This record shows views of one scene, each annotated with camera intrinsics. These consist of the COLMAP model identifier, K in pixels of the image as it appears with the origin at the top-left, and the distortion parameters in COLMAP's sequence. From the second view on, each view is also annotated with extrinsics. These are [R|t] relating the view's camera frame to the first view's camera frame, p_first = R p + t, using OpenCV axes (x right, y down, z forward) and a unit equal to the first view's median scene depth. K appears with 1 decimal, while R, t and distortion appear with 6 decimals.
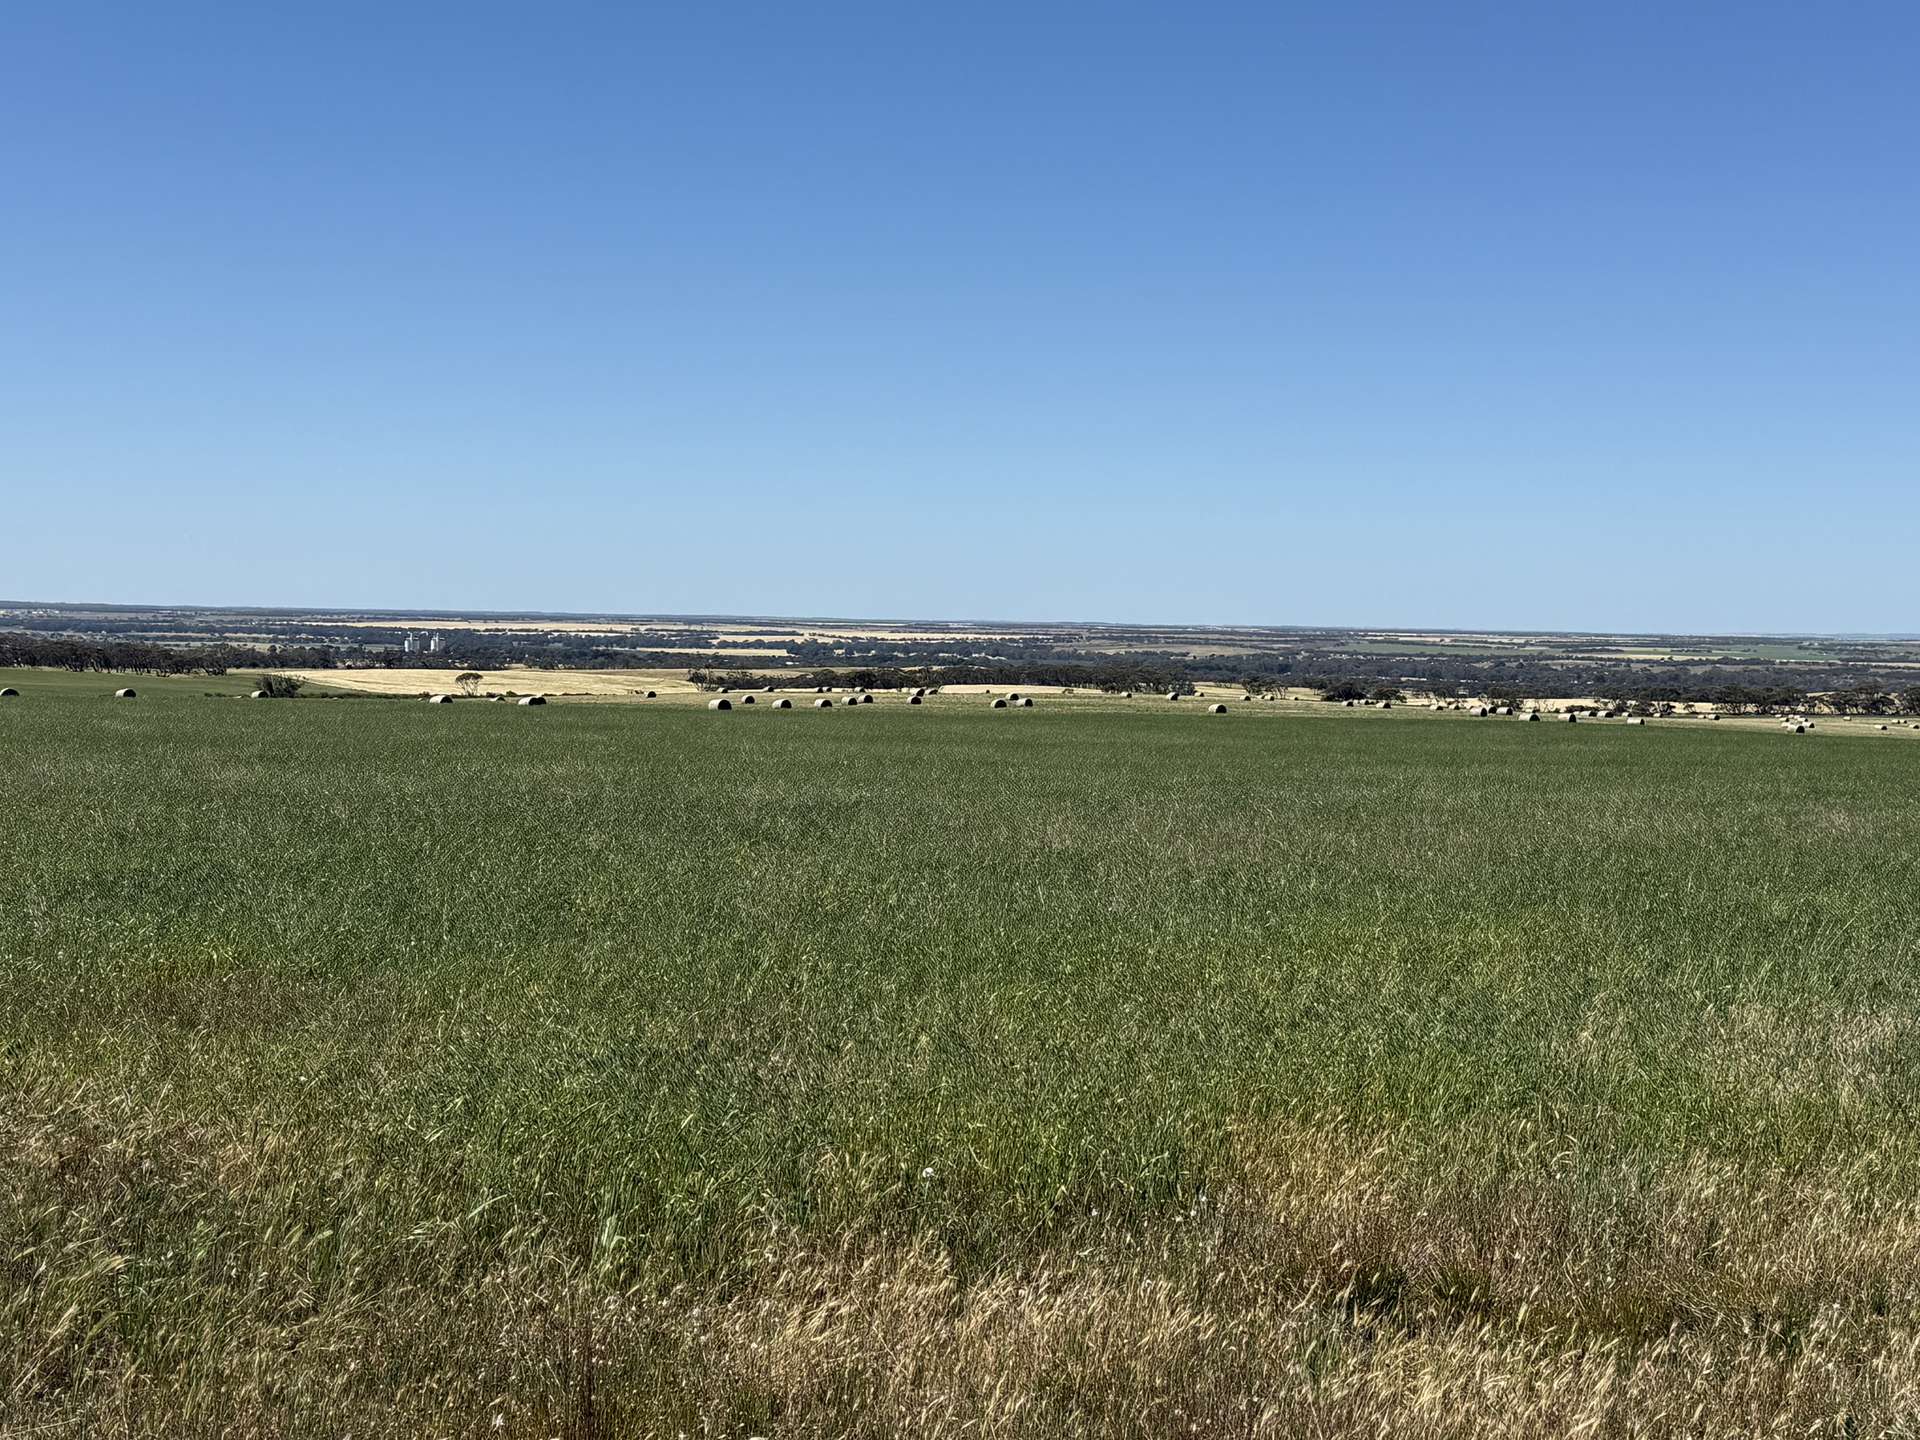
lens RADIAL K [[2619.6, 0, 962.4], [0, 2619.6, 710.1], [0, 0, 1]] dist [0.016906, 0.000000]
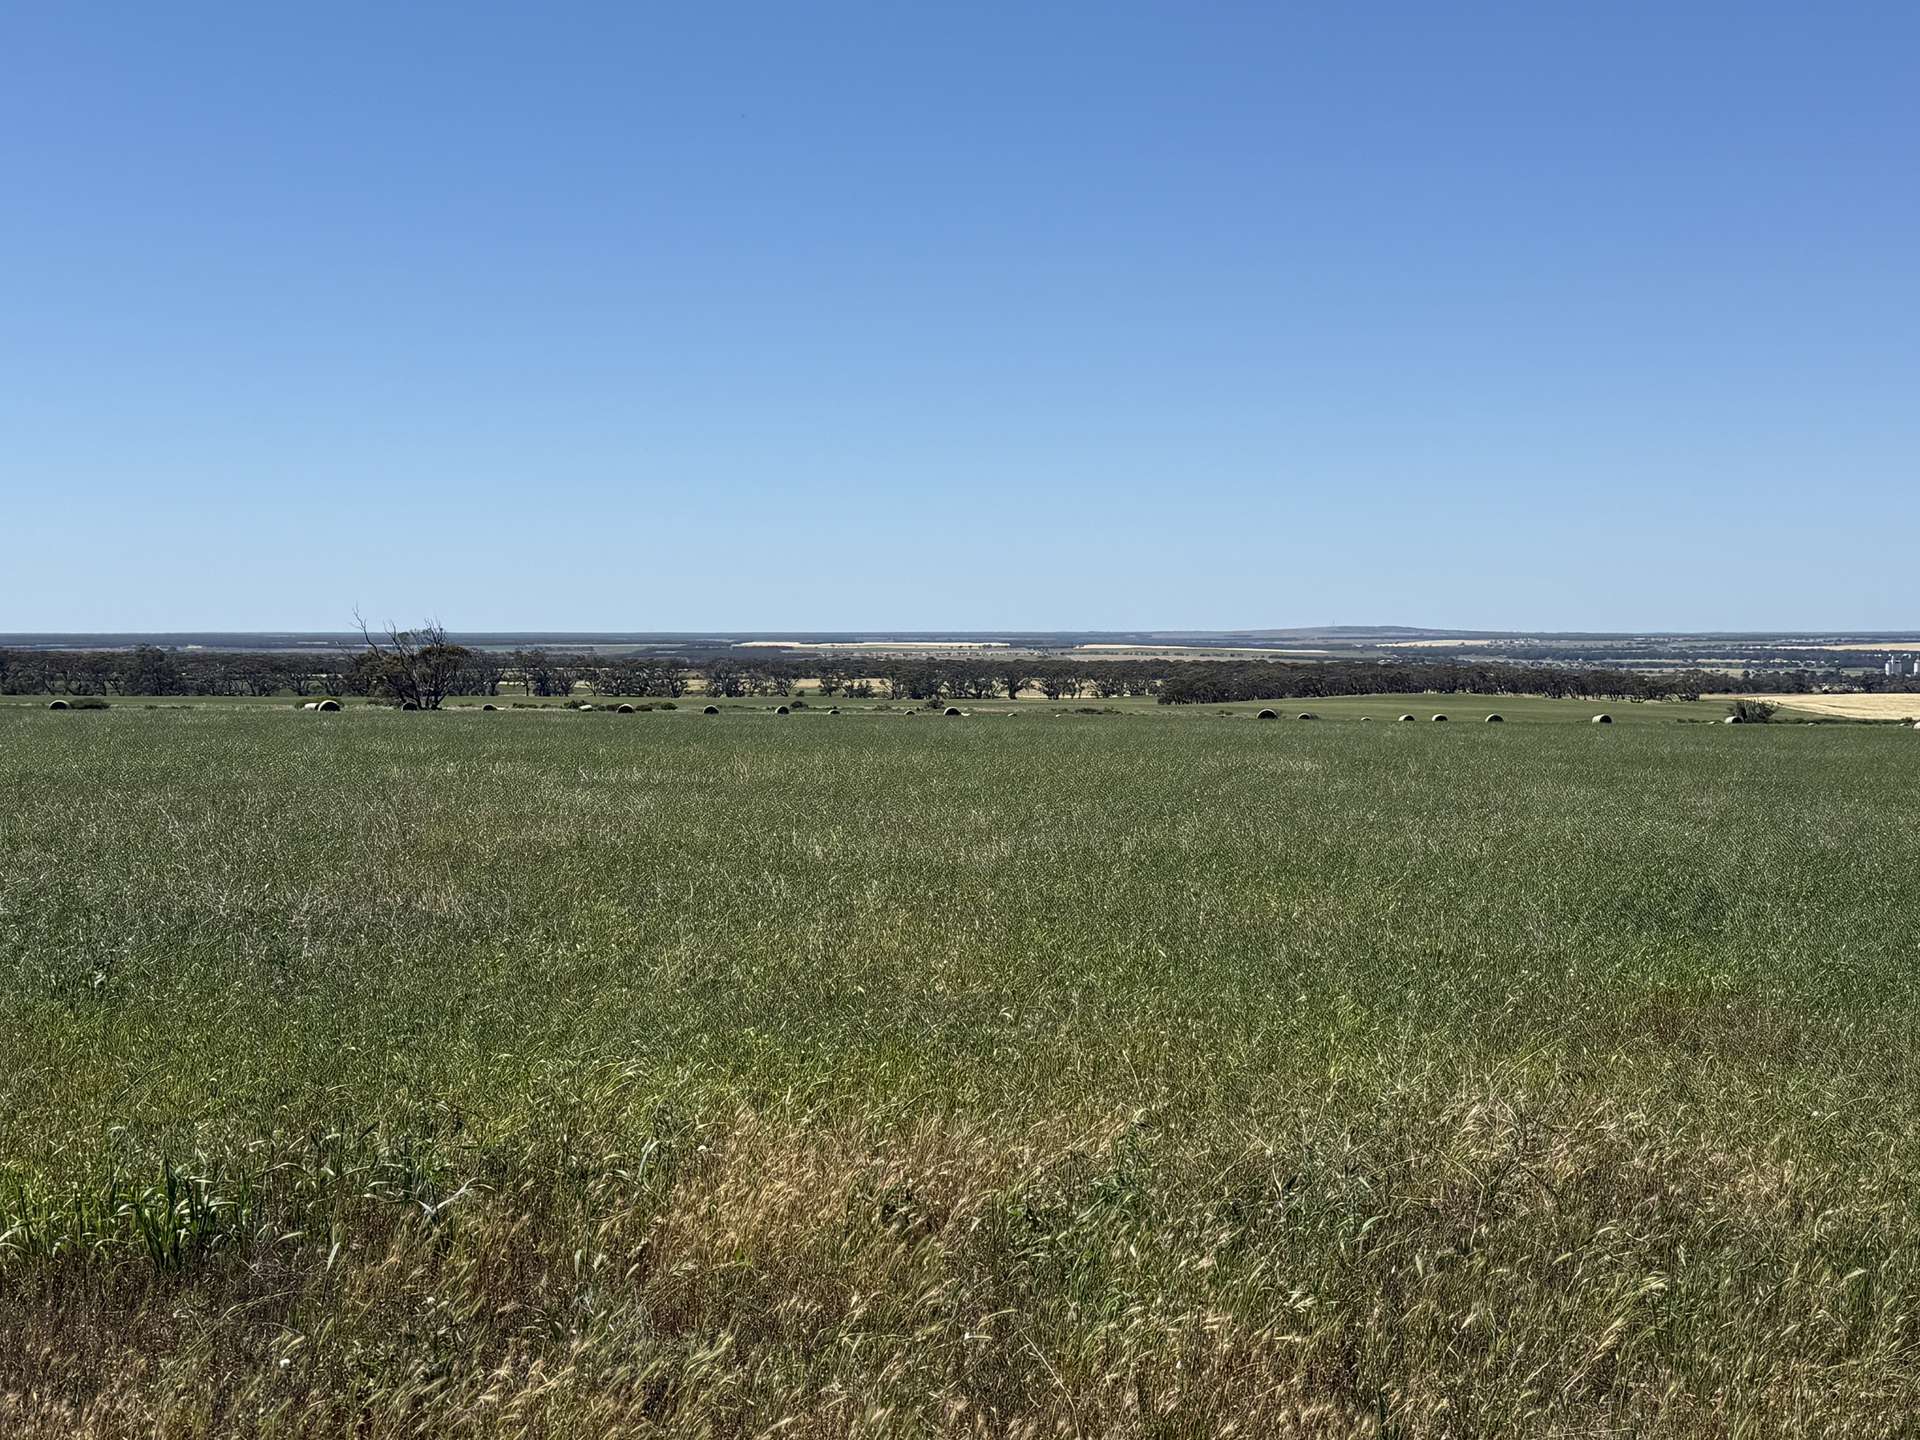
lens RADIAL K [[2619.6, 0, 964.3], [0, 2619.6, 730.1], [0, 0, 1]] dist [0.016906, 0.000000]
pose [[0.809471, -0.000121, -0.587160, 0.558791], [-0.002030, 0.999993, -0.003005, 0.009755], [0.587156, 0.003624, 0.809466, 0.173079]]
